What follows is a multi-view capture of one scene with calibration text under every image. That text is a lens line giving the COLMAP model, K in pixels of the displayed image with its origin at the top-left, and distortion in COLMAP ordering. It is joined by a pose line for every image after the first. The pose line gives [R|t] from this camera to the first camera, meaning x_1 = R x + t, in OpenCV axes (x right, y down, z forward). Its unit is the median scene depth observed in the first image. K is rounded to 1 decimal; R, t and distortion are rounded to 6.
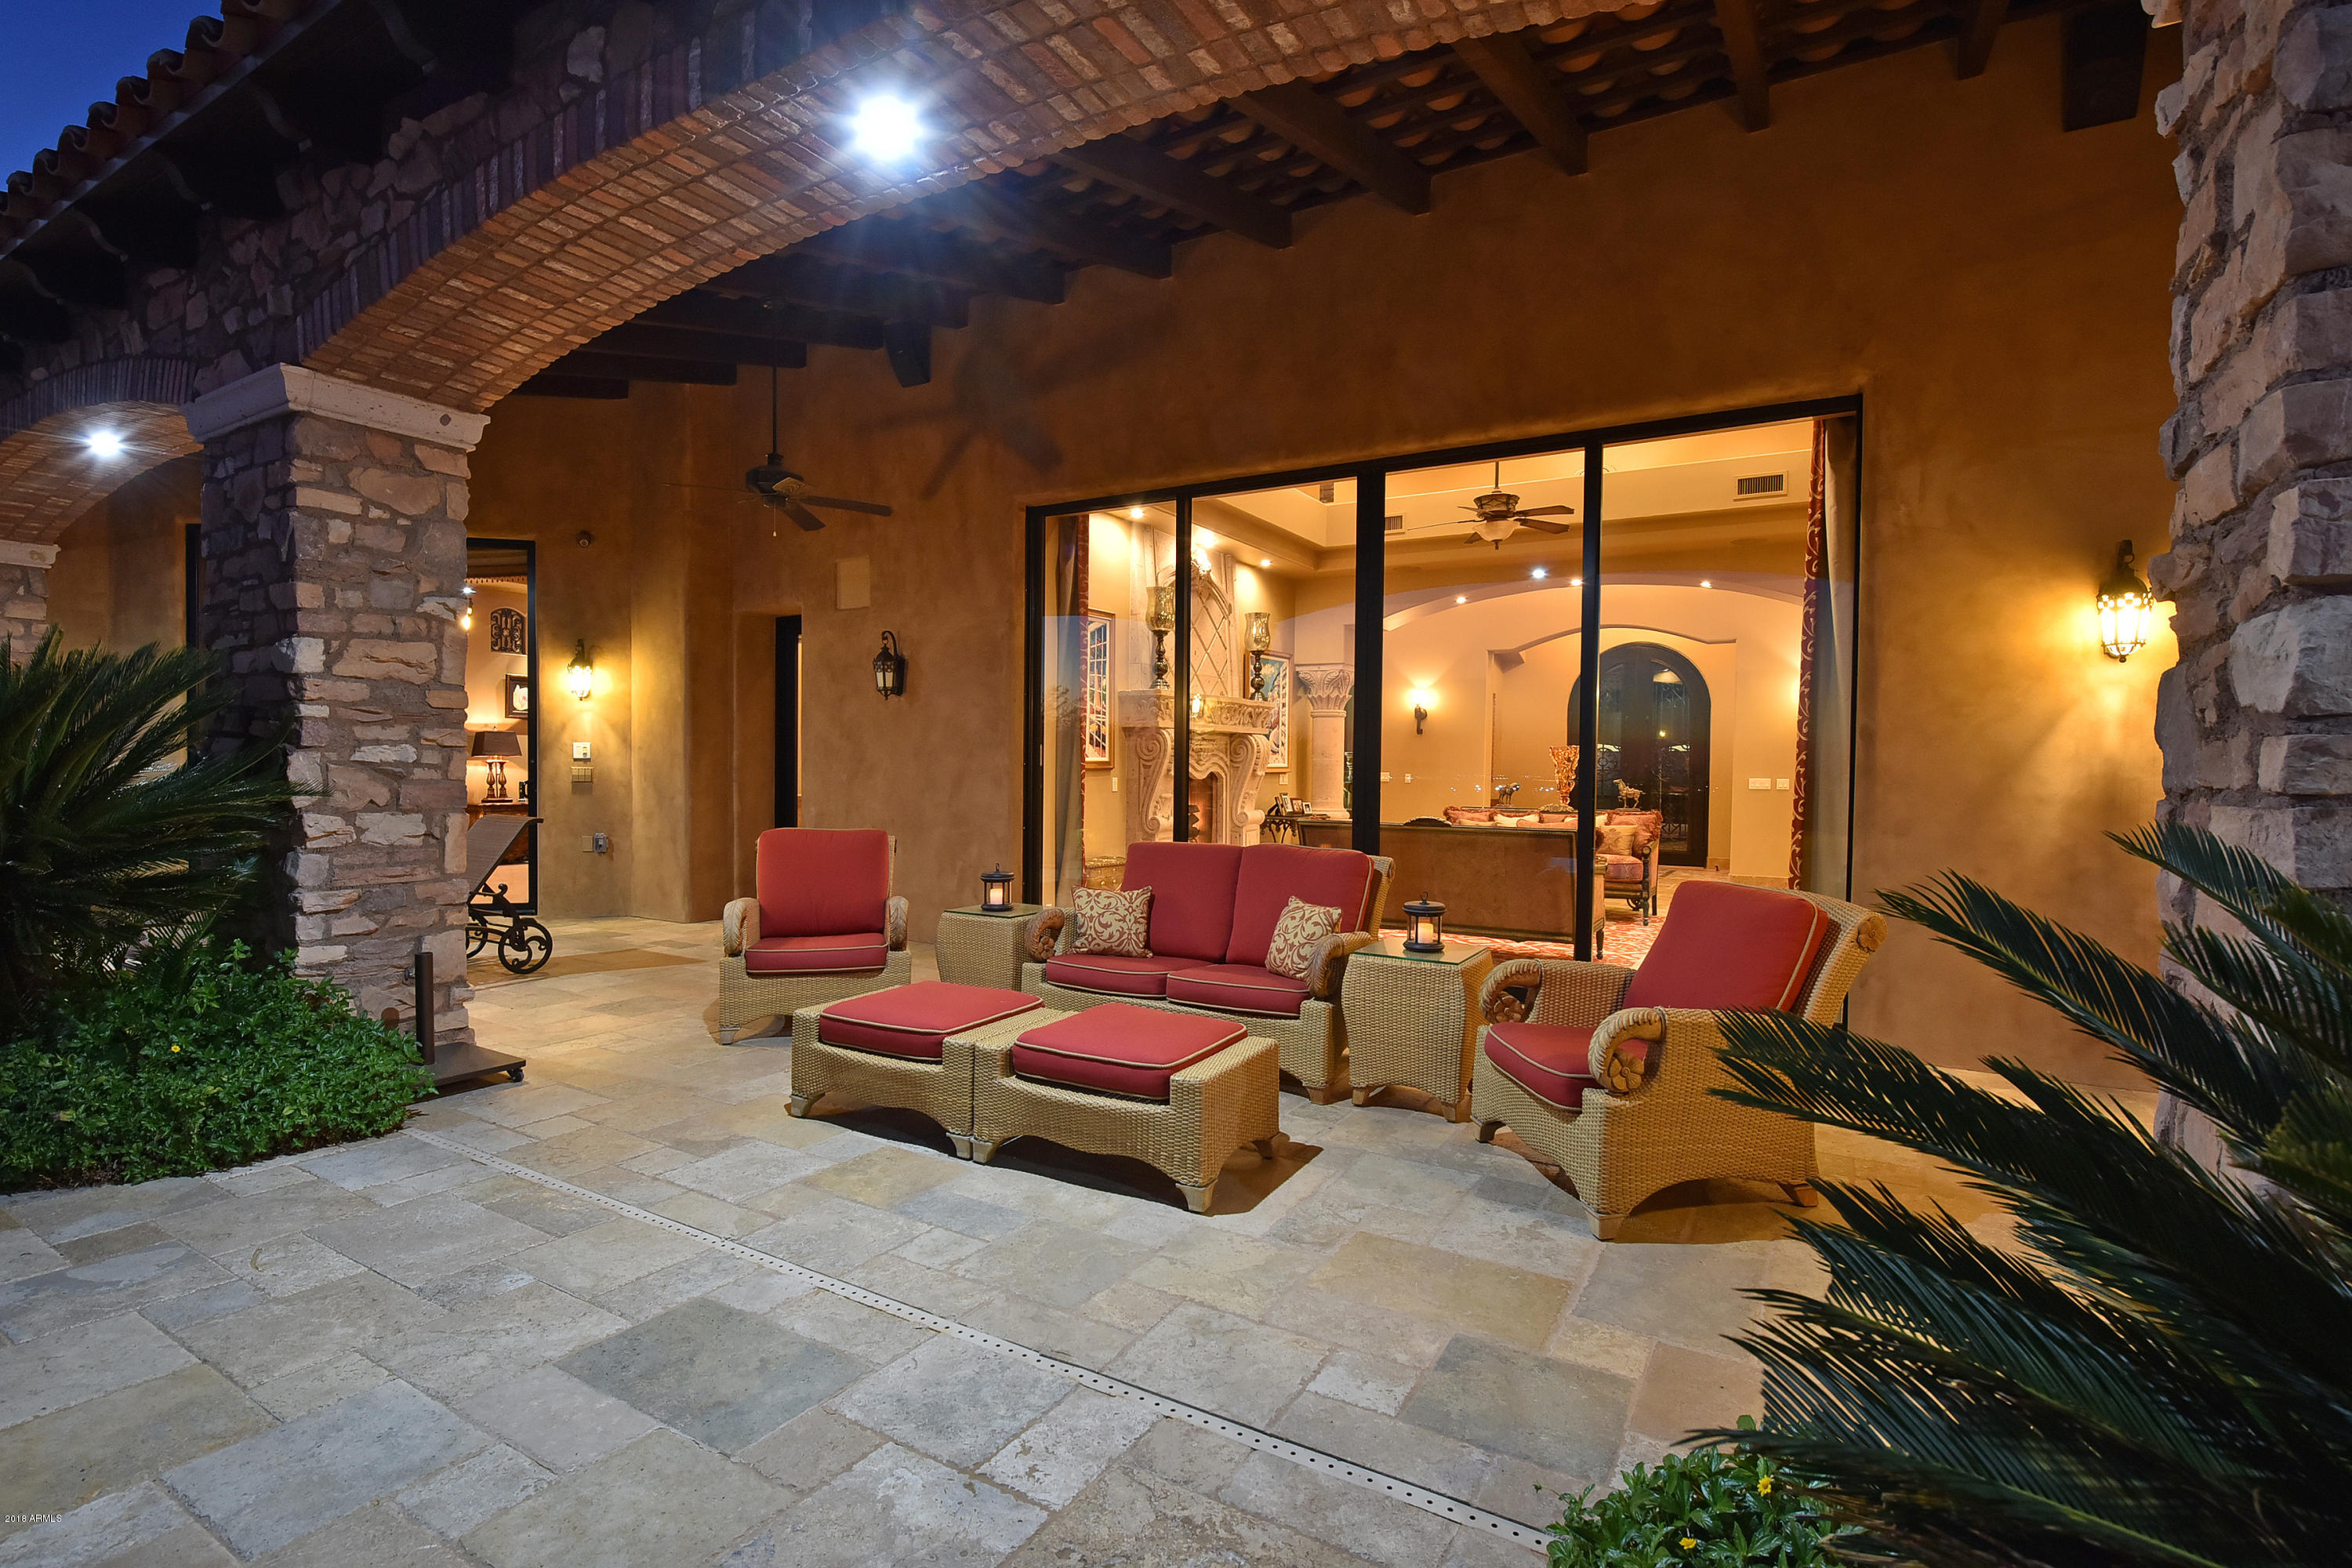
lens RADIAL K [[1089.8, 0, 1176.0], [0, 1089.8, 784.0], [0, 0, 1]] dist [-0.001227, -0.000123]
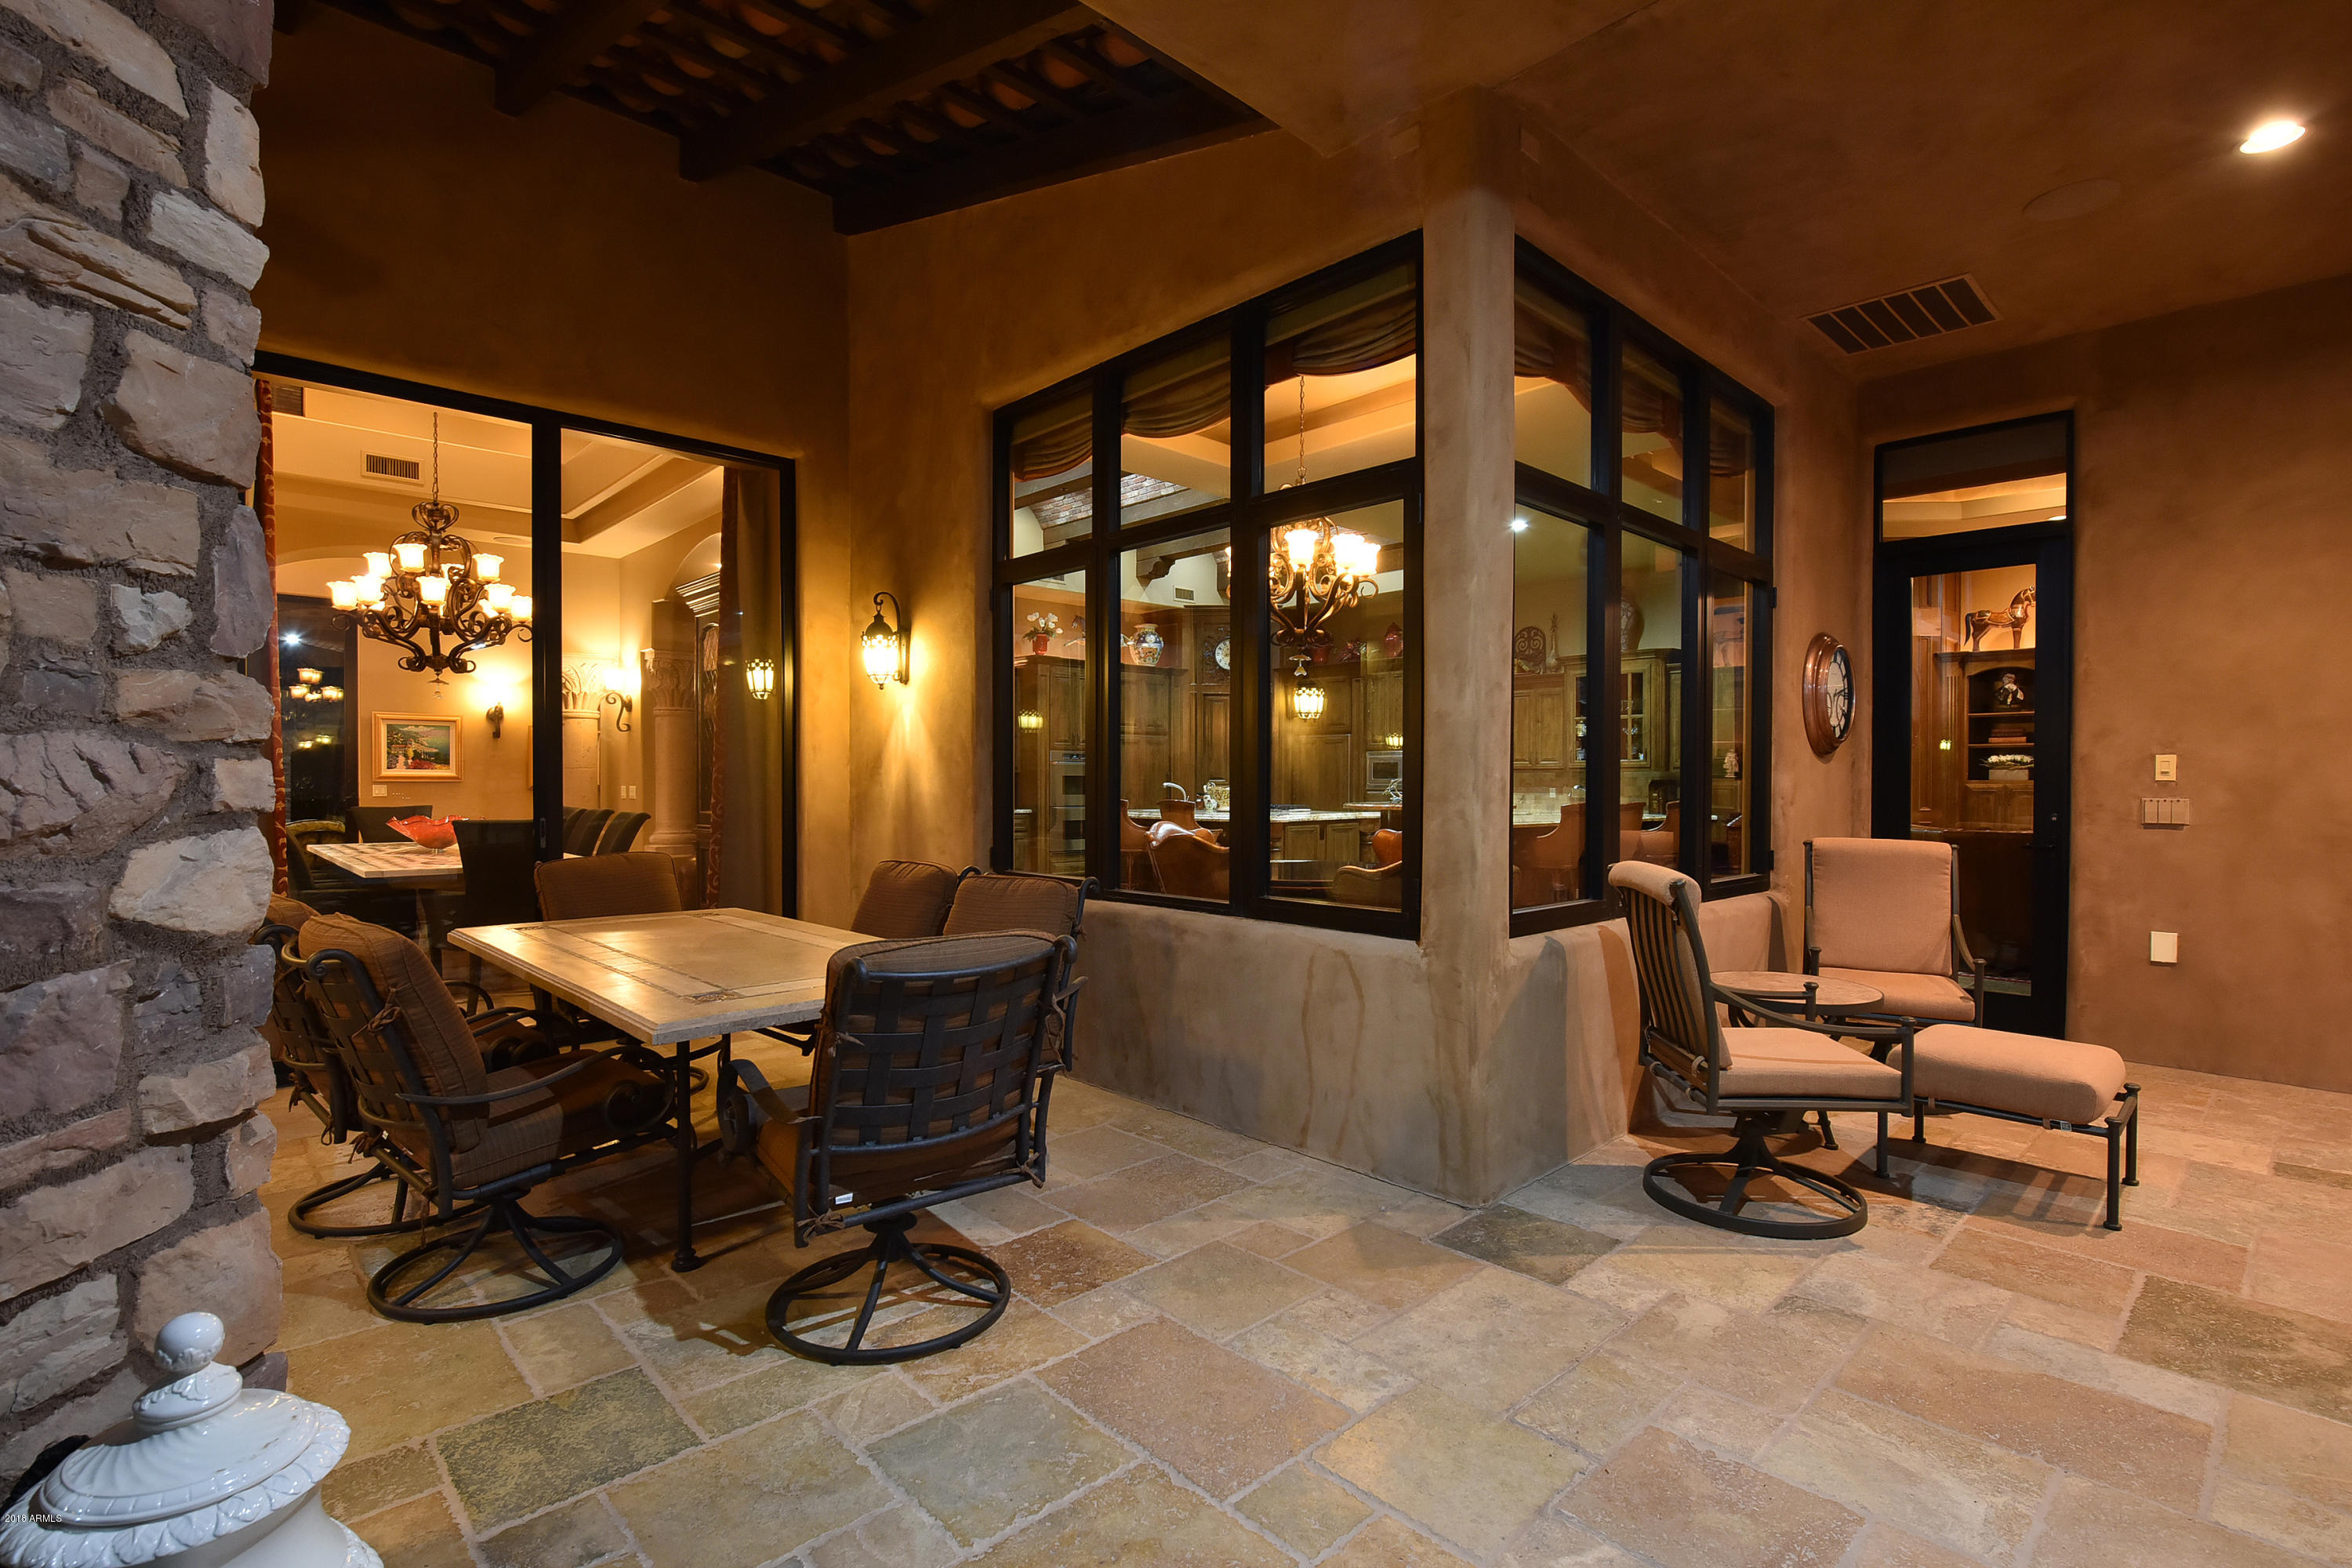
lens RADIAL K [[1089.8, 0, 1176.0], [0, 1089.8, 784.0], [0, 0, 1]] dist [-0.001227, -0.000123]
pose [[0.293495, -0.021974, 0.955708, -0.363568], [0.025177, 0.999567, 0.015251, -0.009942], [-0.955629, 0.019586, 0.293921, 0.236567]]
